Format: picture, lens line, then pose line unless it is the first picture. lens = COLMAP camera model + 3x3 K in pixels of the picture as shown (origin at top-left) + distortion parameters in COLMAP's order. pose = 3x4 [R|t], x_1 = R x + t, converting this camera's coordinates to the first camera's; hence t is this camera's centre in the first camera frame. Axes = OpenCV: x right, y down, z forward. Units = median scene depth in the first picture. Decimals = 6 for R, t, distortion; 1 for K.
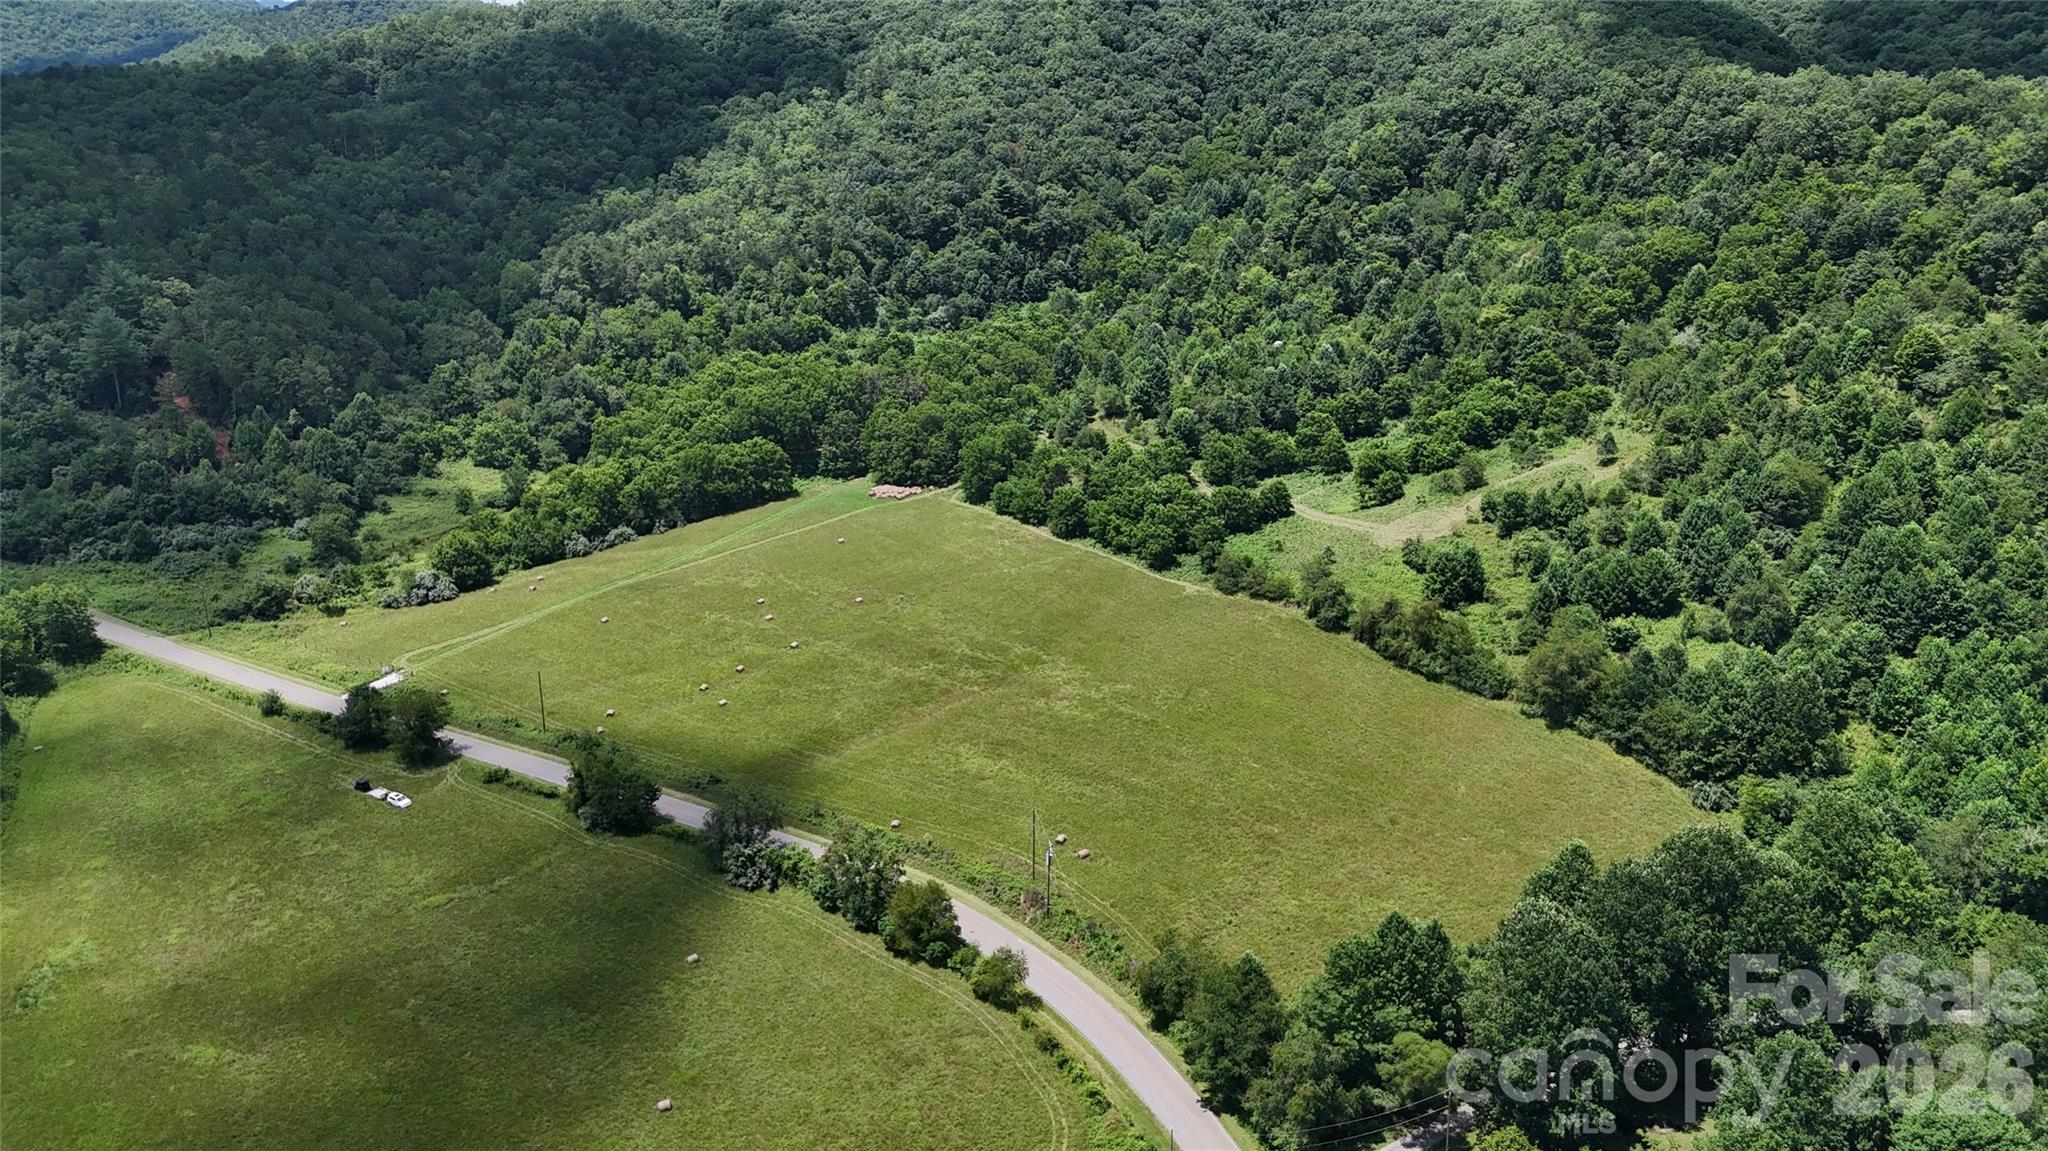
lens RADIAL K [[1513.7, 0, 1017.0], [0, 1513.7, 574.3], [0, 0, 1]] dist [0.072377, -0.070792]
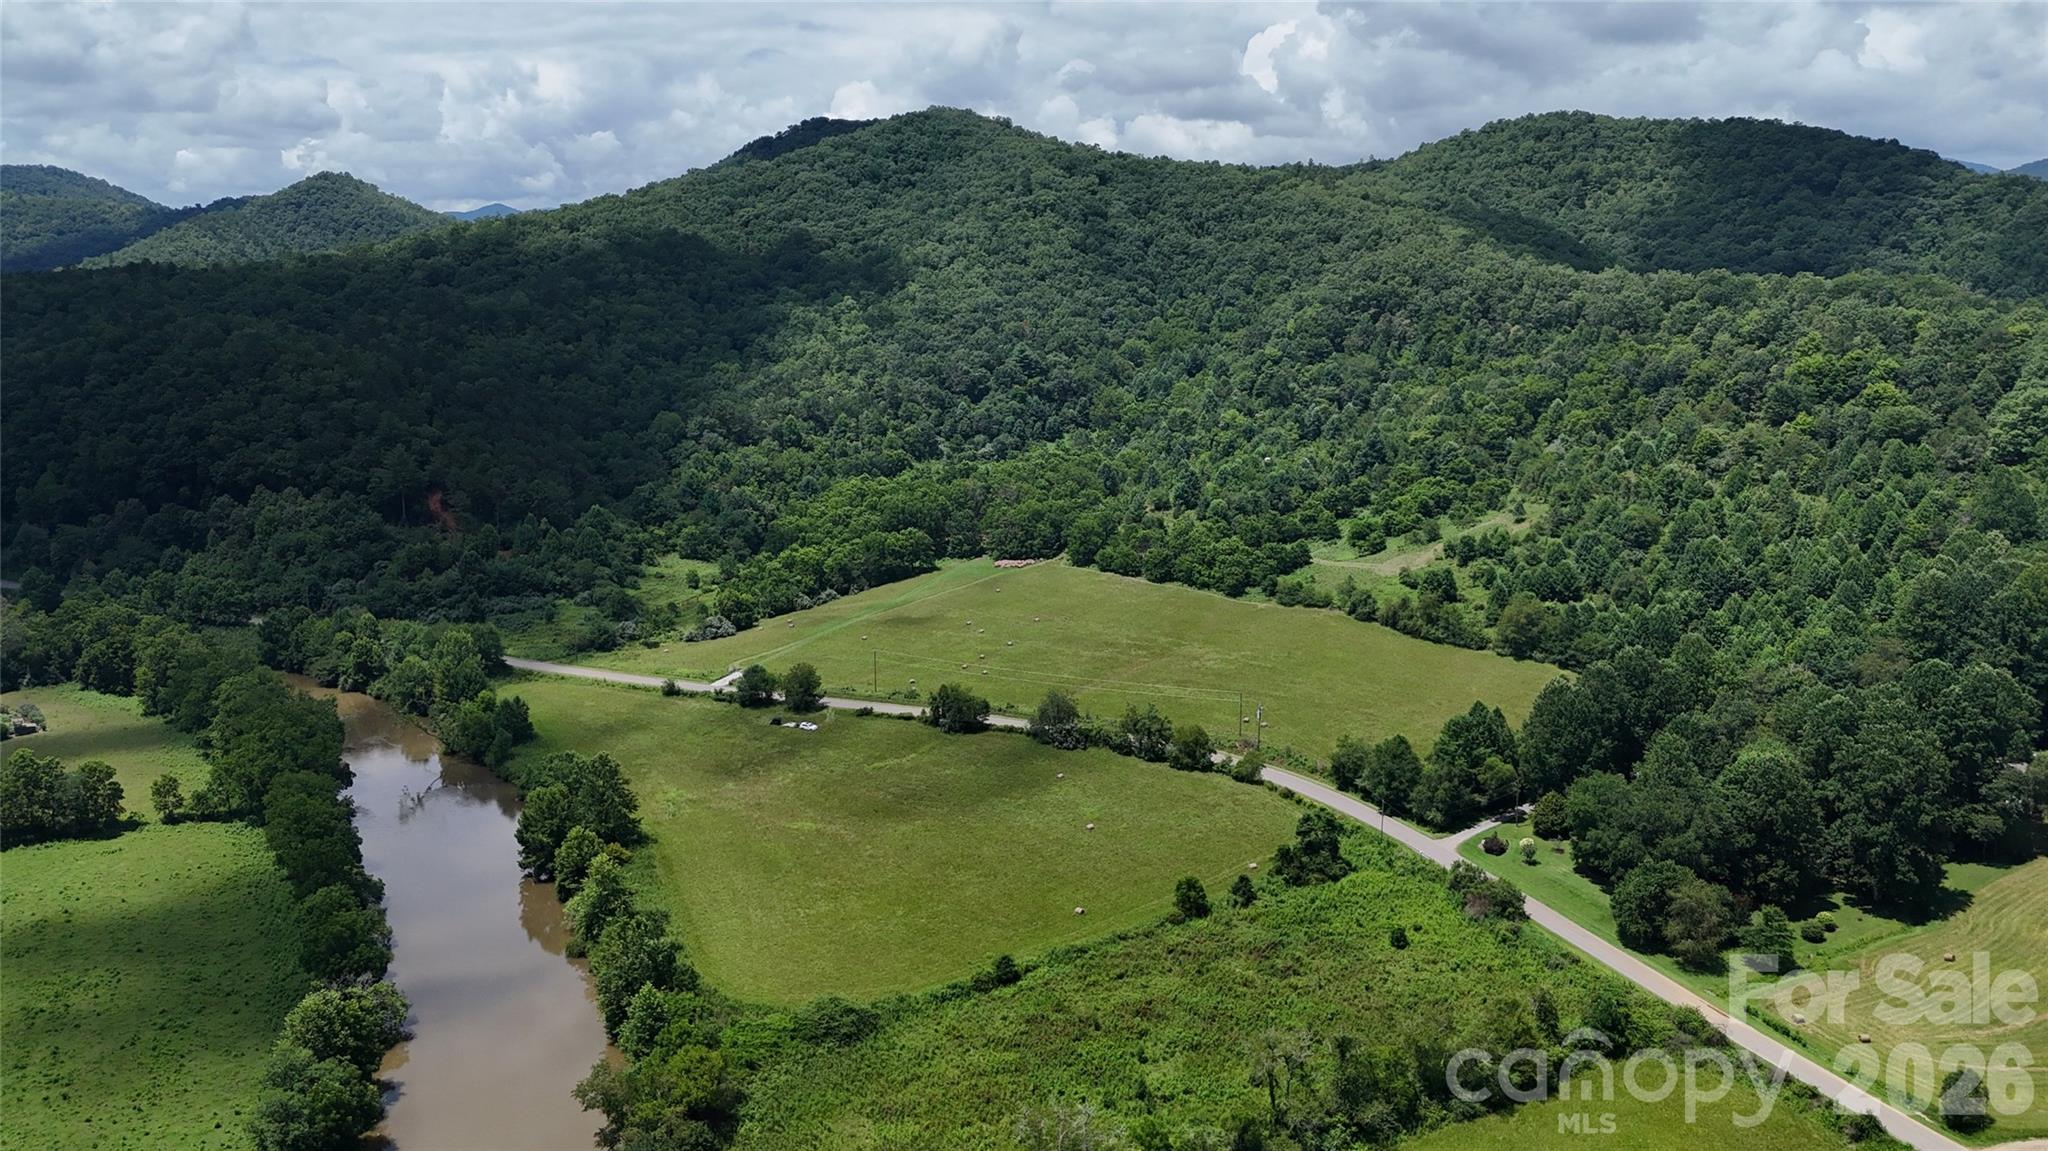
lens RADIAL K [[1513.7, 0, 1018.2], [0, 1513.7, 578.2], [0, 0, 1]] dist [0.072377, -0.070792]
pose [[0.993912, -0.021321, 0.108094, -0.219851], [0.033522, 0.993104, -0.112342, 0.110360], [-0.104954, 0.115281, 0.987773, -0.350838]]
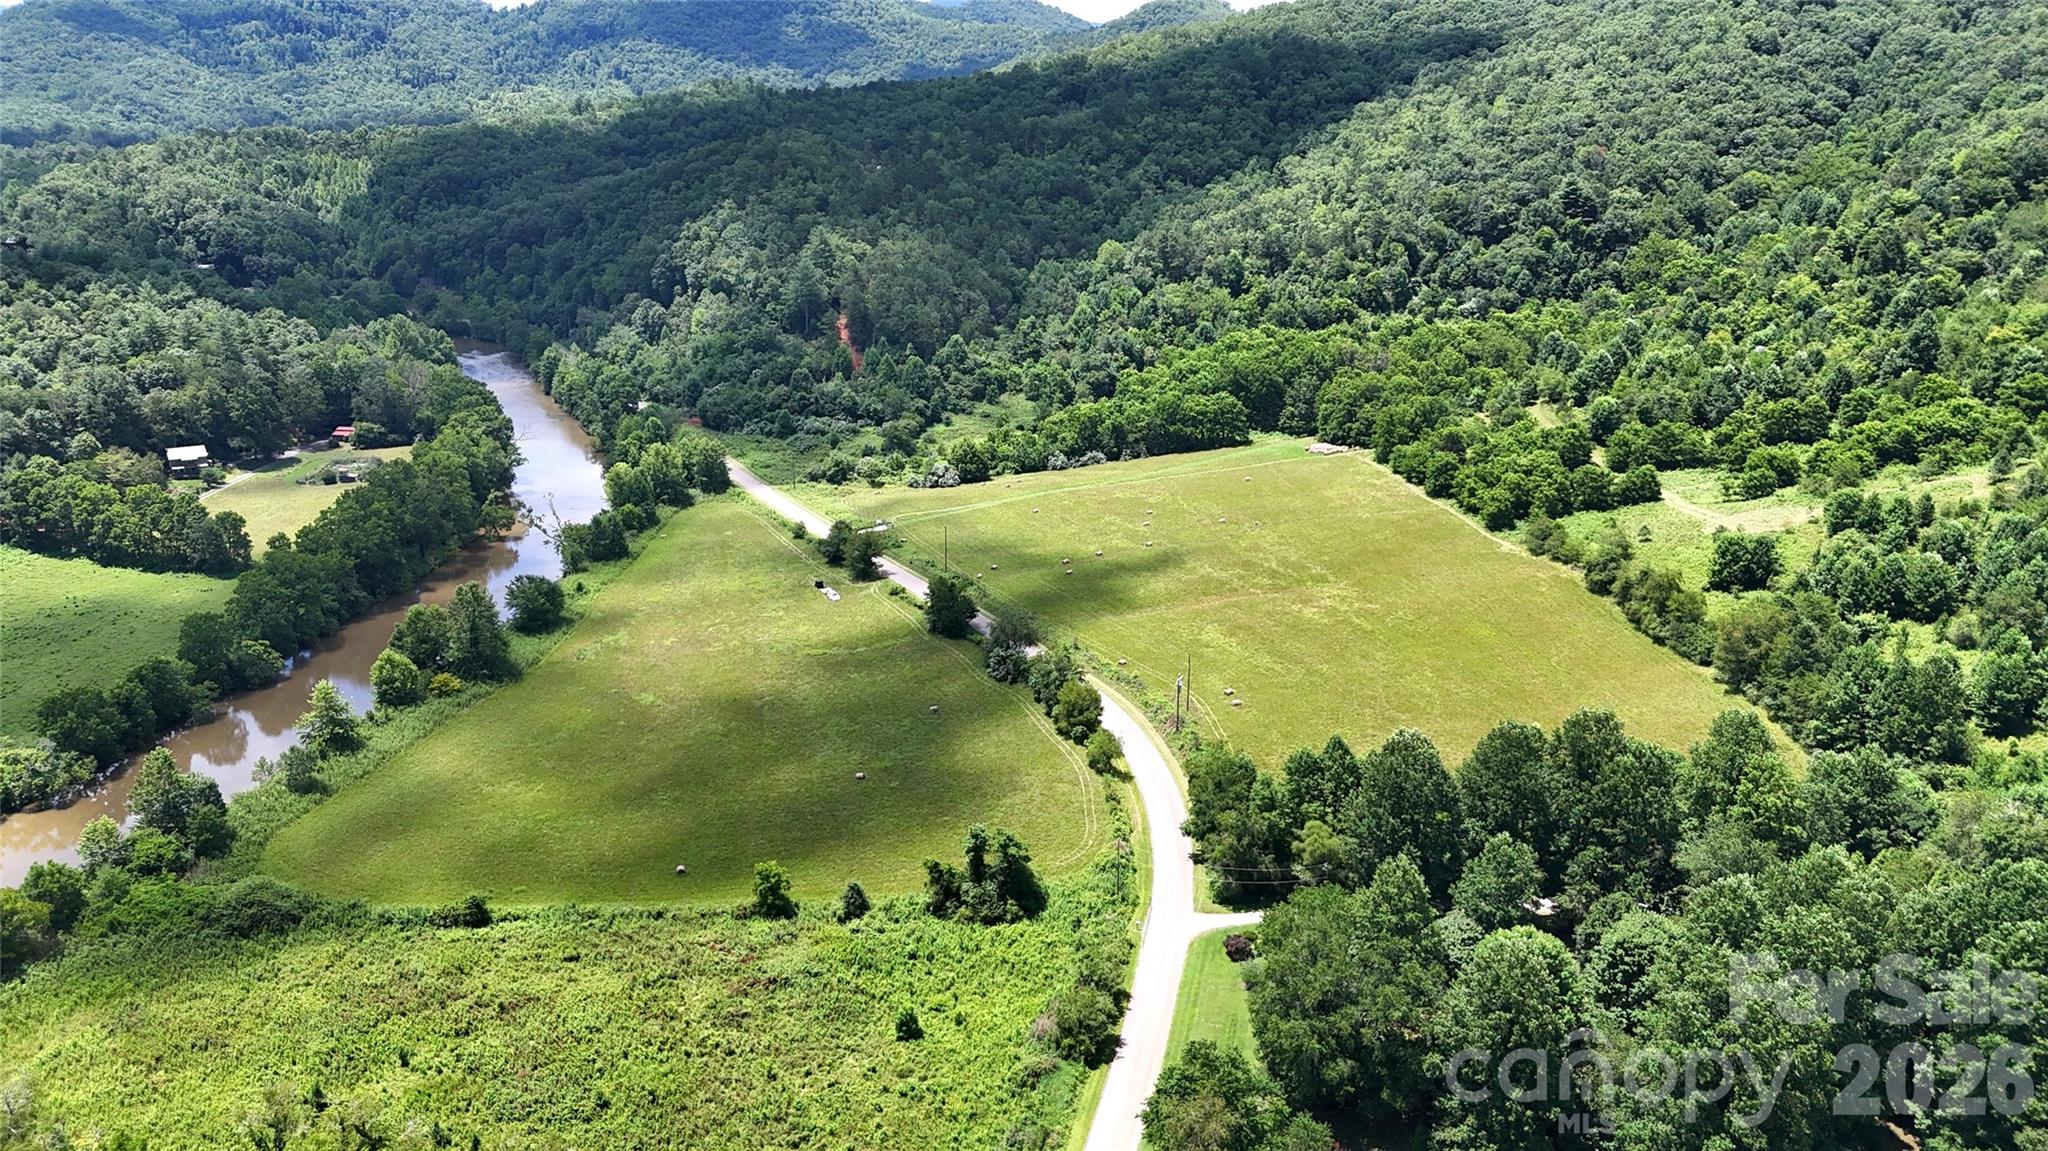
lens RADIAL K [[1513.7, 0, 1015.5], [0, 1513.7, 574.6], [0, 0, 1]] dist [0.072377, -0.070792]
pose [[0.878146, 0.145065, -0.455869, 0.239306], [-0.147246, 0.988615, 0.030953, 0.036626], [0.455169, 0.039943, 0.889509, -0.111708]]
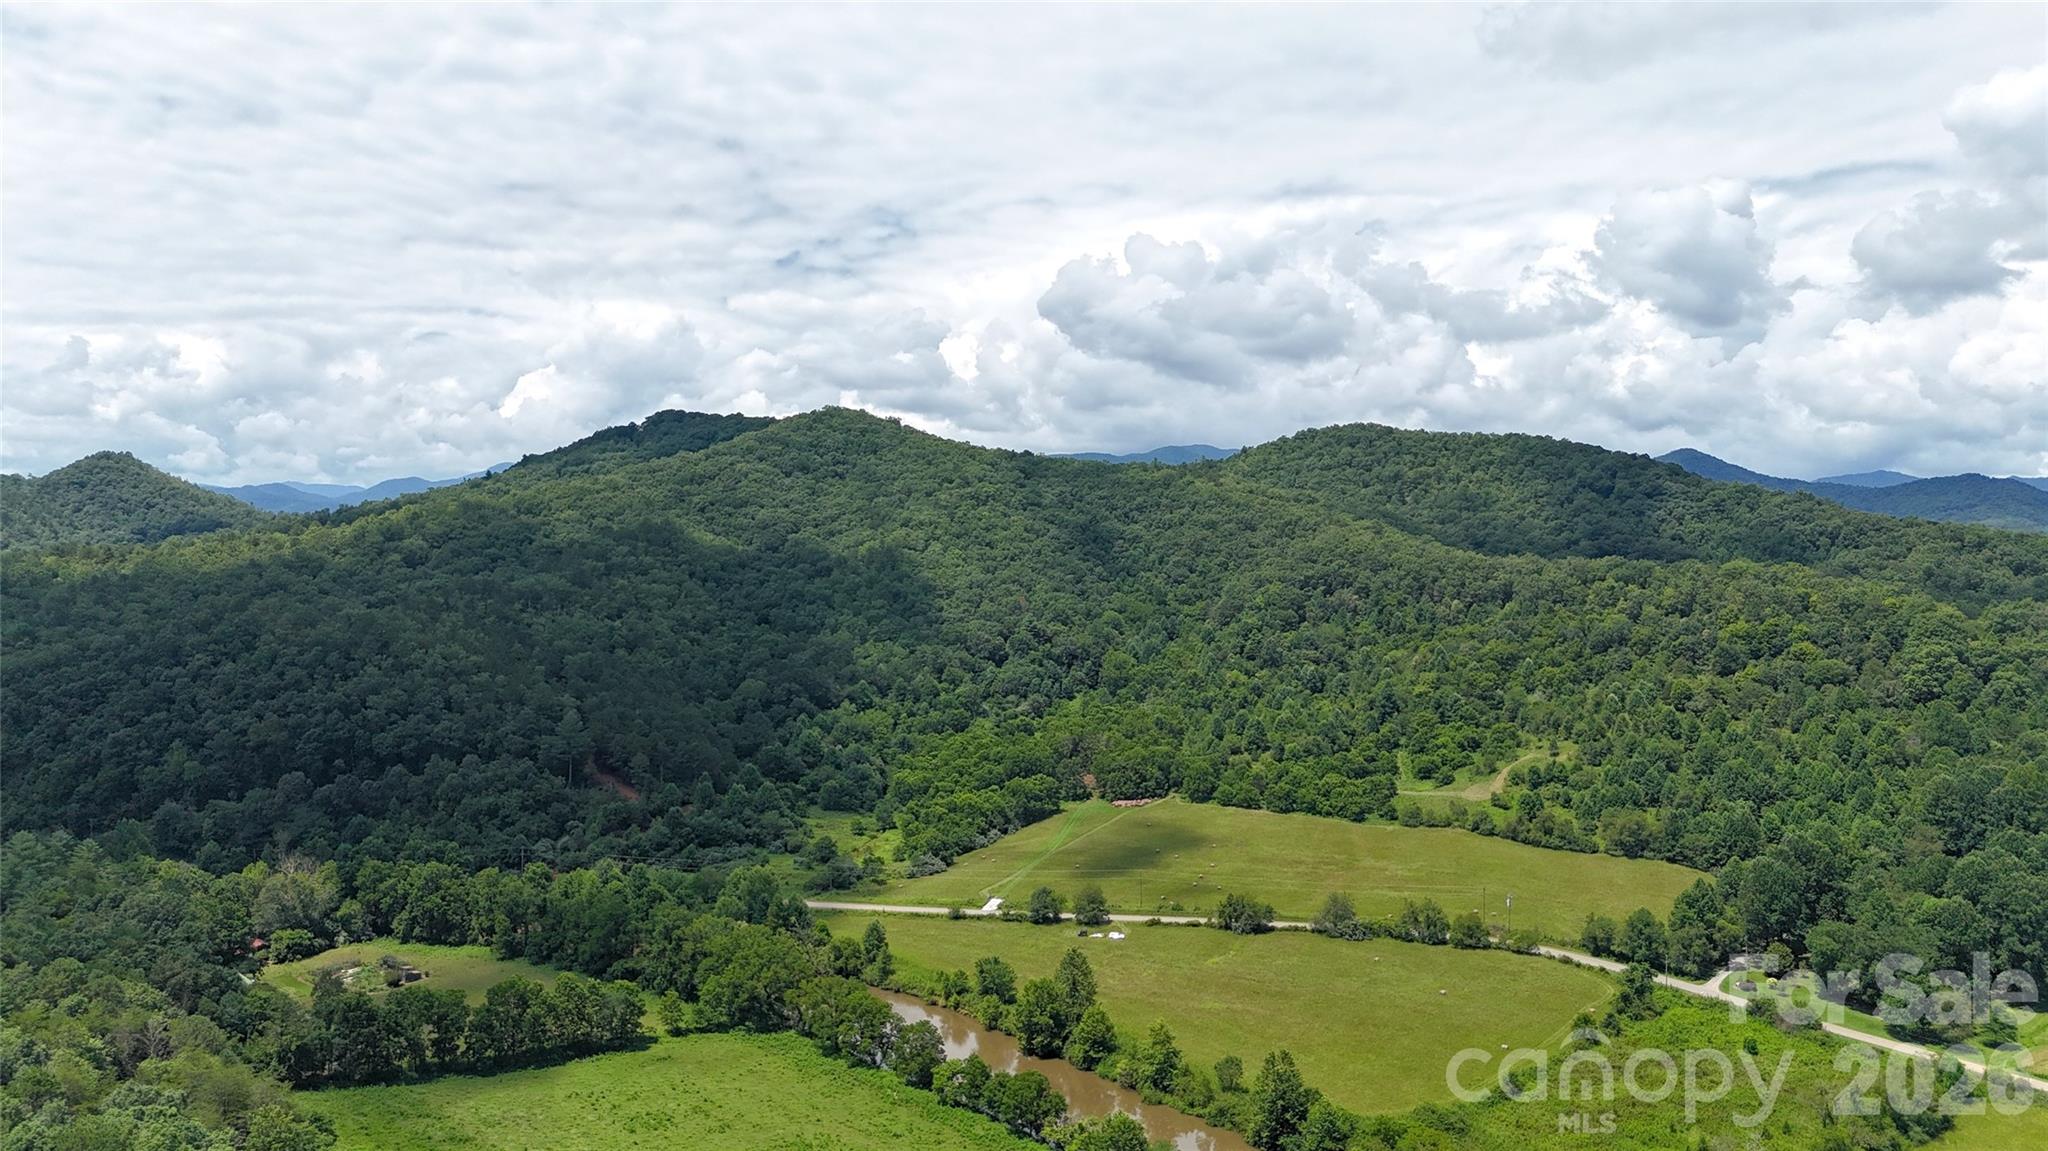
lens RADIAL K [[1513.7, 0, 1018.6], [0, 1513.7, 556.4], [0, 0, 1]] dist [0.072377, -0.070792]
pose [[0.948534, 0.002202, 0.316666, -0.675790], [0.094530, 0.952415, -0.289776, 0.143088], [-0.302236, 0.304797, 0.903190, -0.460936]]
